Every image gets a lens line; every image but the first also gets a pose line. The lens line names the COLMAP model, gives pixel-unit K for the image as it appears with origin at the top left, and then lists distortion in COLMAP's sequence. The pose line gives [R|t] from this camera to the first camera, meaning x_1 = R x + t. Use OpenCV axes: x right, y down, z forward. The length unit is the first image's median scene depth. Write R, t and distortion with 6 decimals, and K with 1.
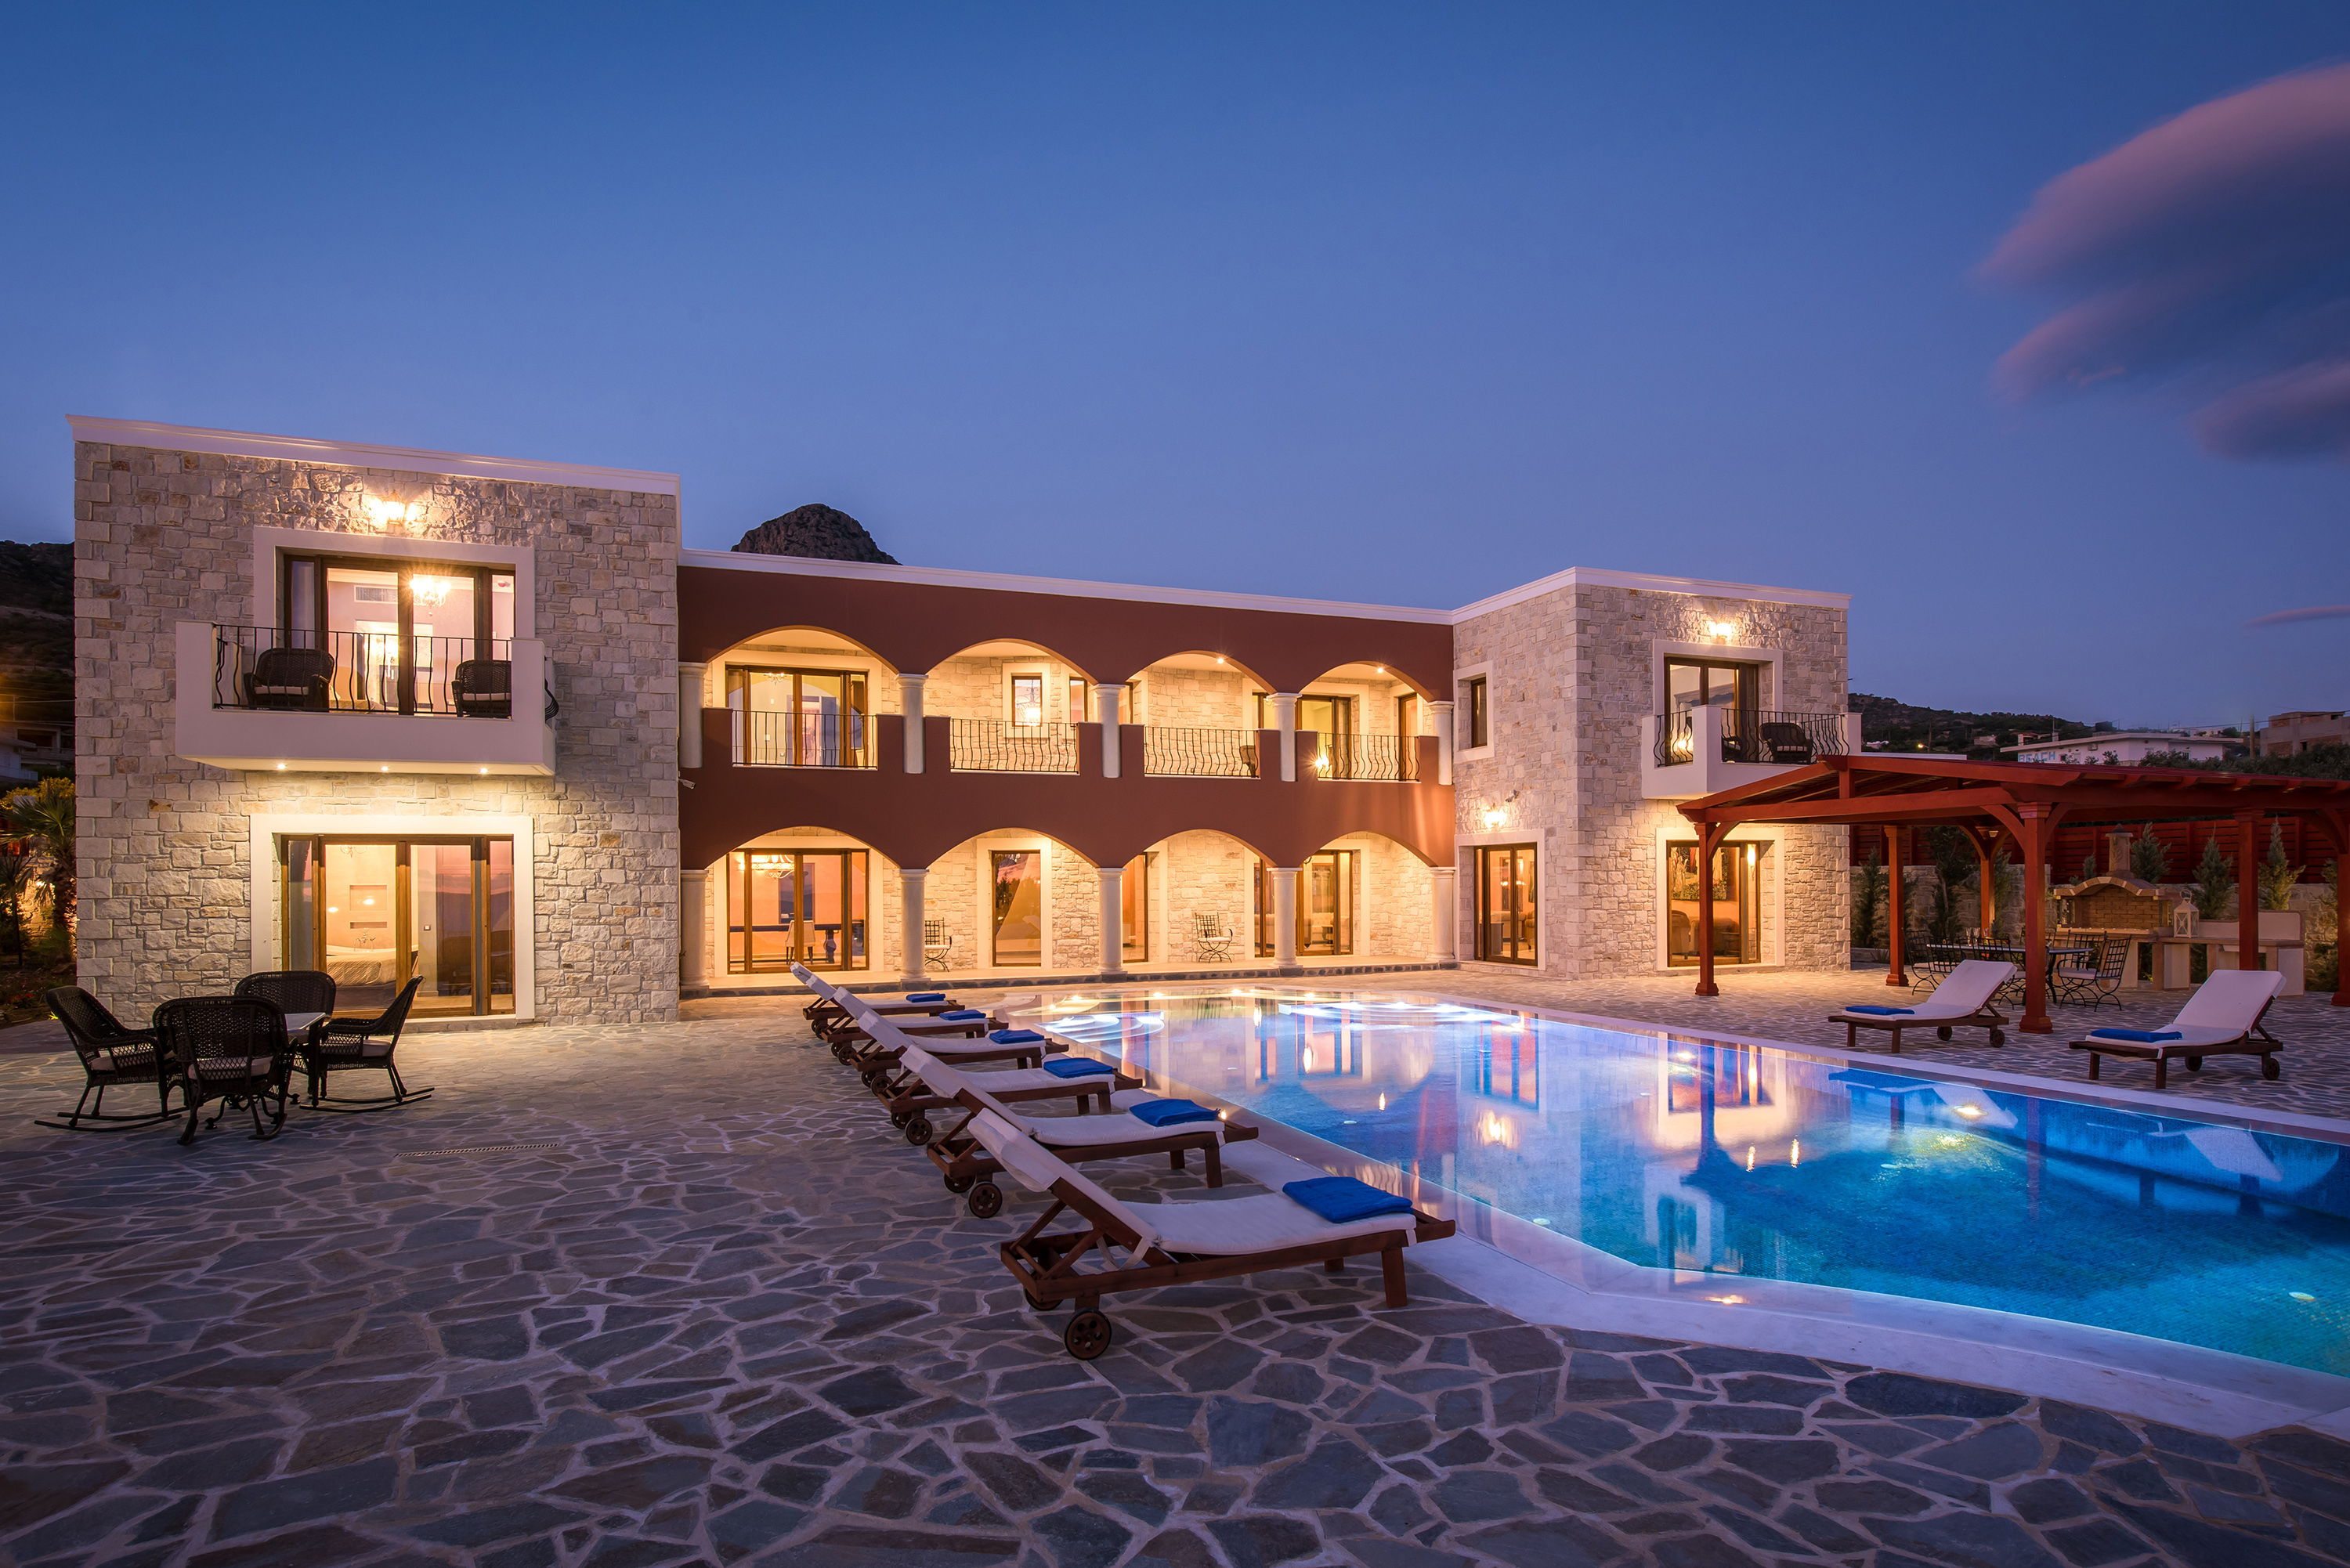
lens RADIAL K [[1273.9, 0, 1249.4], [0, 1273.9, 875.2], [0, 0, 1]] dist [-0.008595, -0.000562]
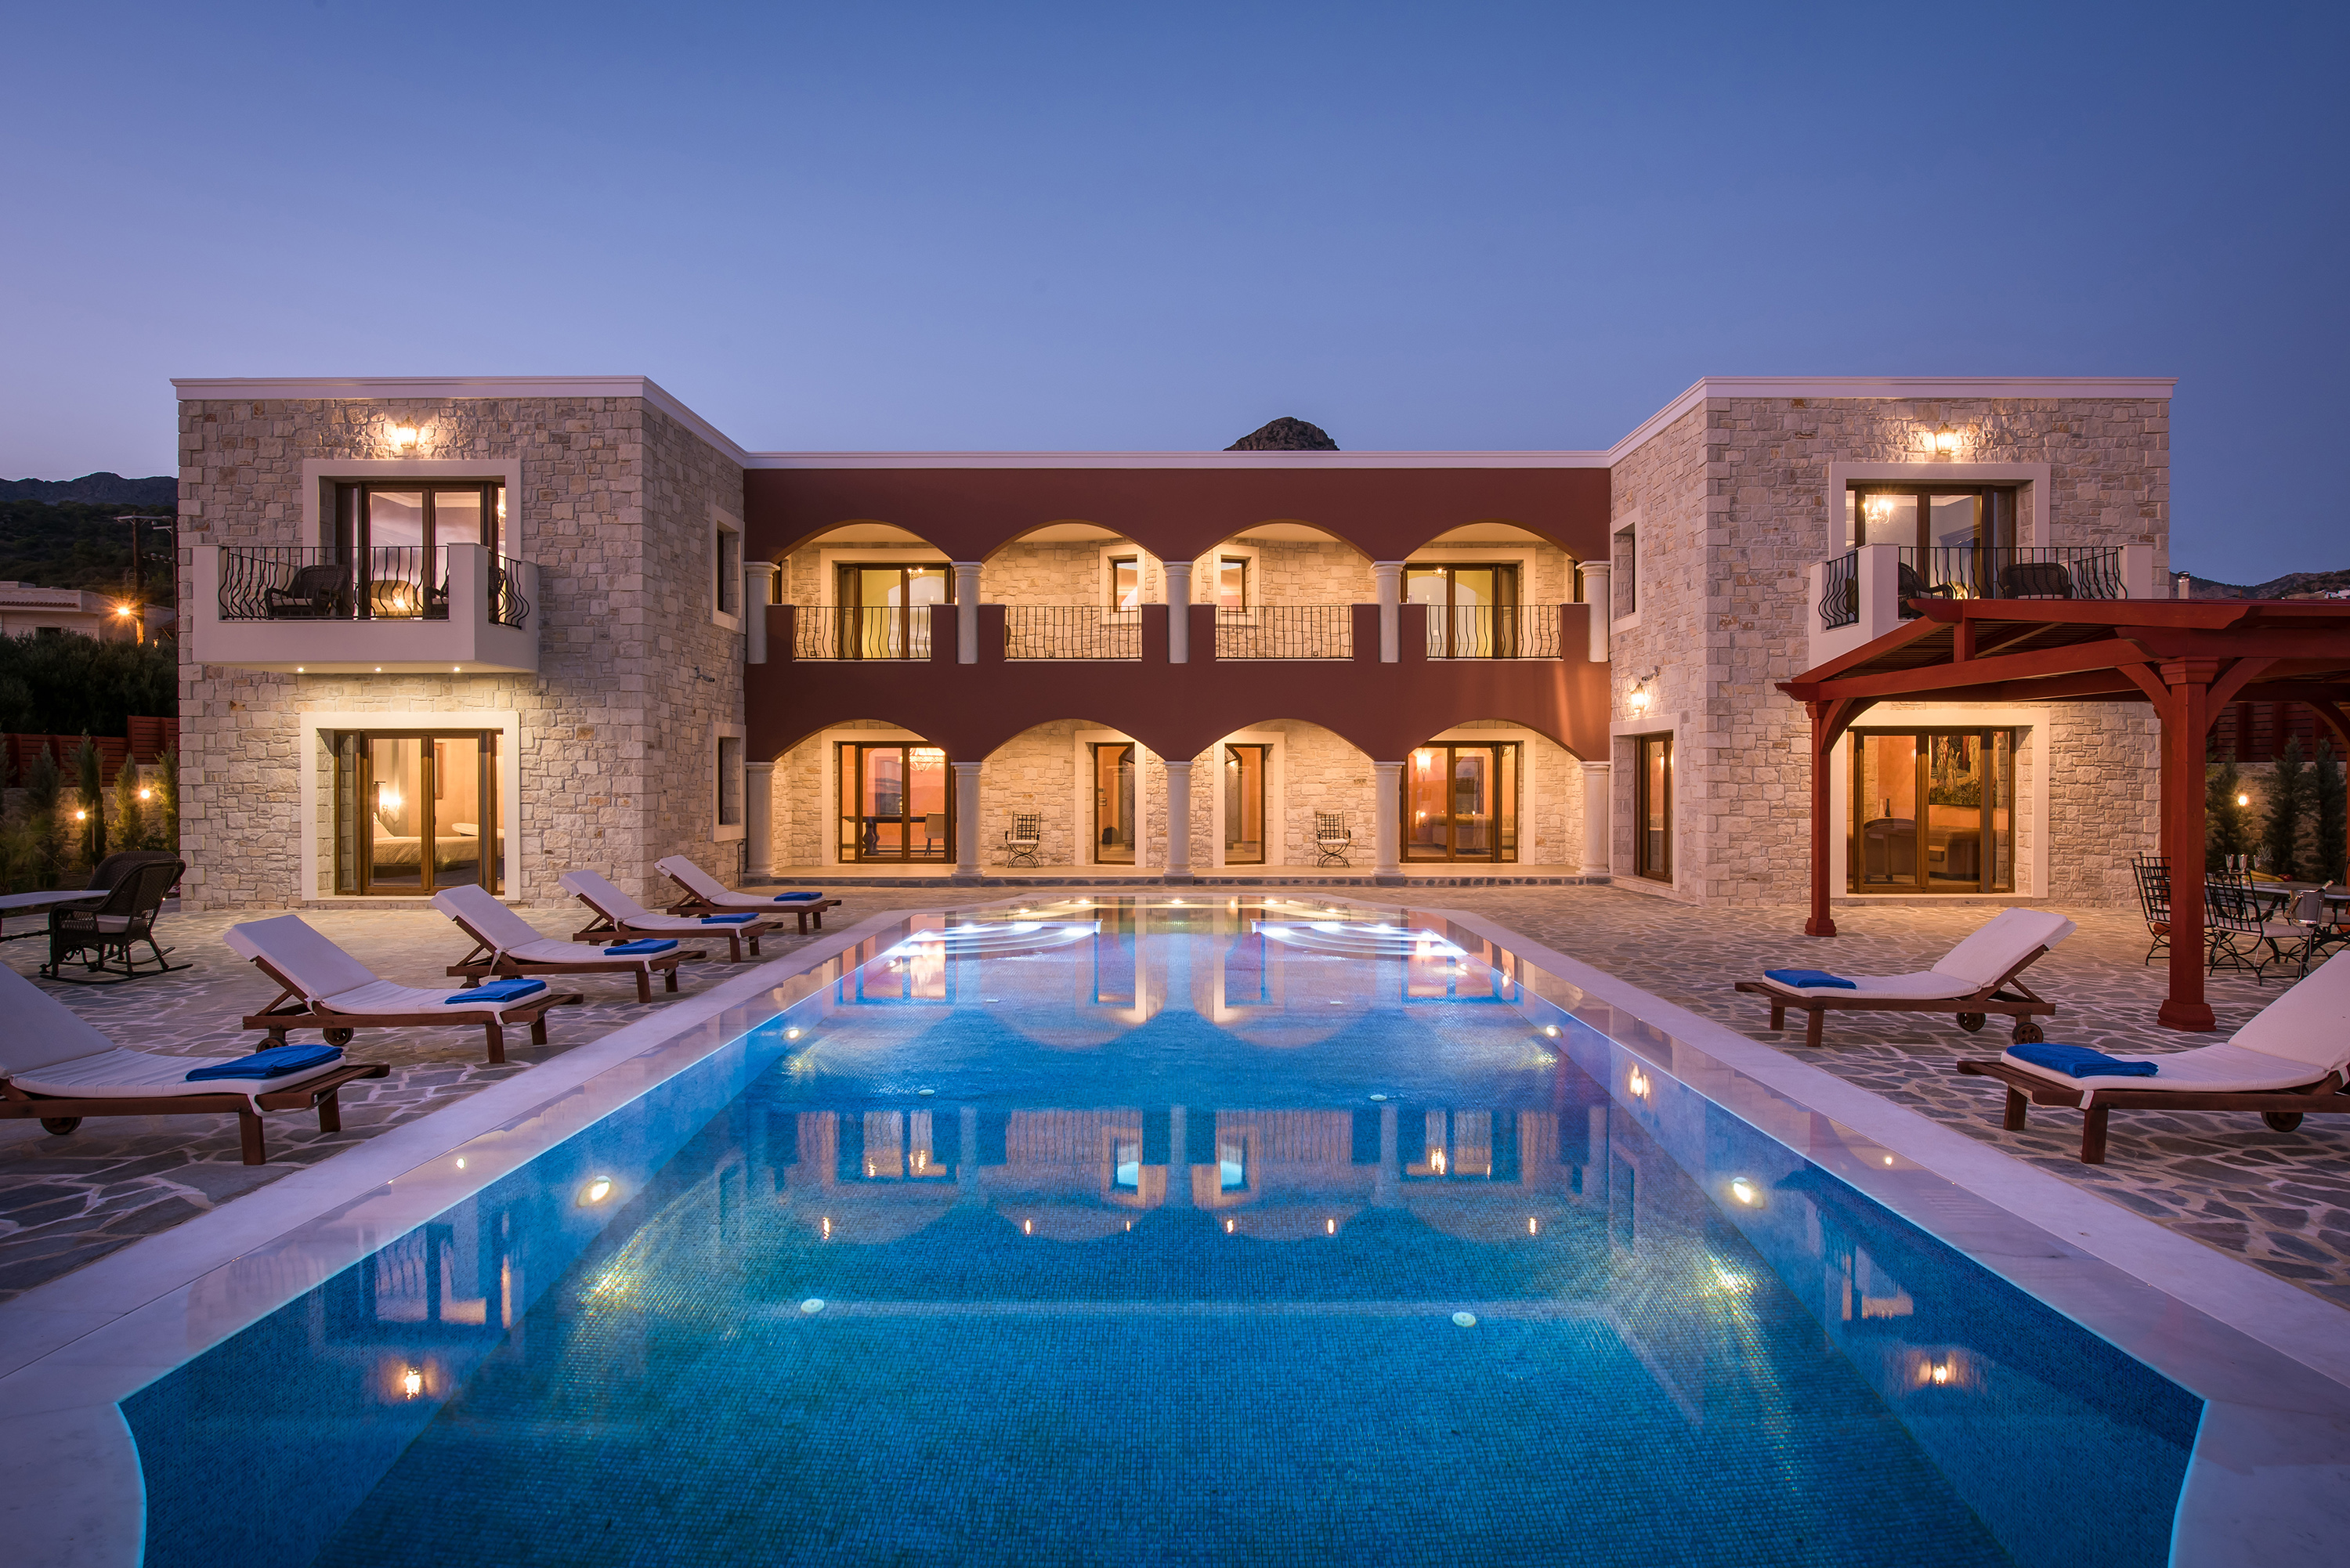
lens RADIAL K [[1273.9, 0, 1178.4], [0, 1273.9, 787.9], [0, 0, 1]] dist [-0.008595, -0.000562]
pose [[0.927429, 0.010015, -0.373864, 0.266250], [-0.004628, 0.999872, 0.015304, -0.000693], [0.373970, -0.012463, 0.927357, 0.163494]]
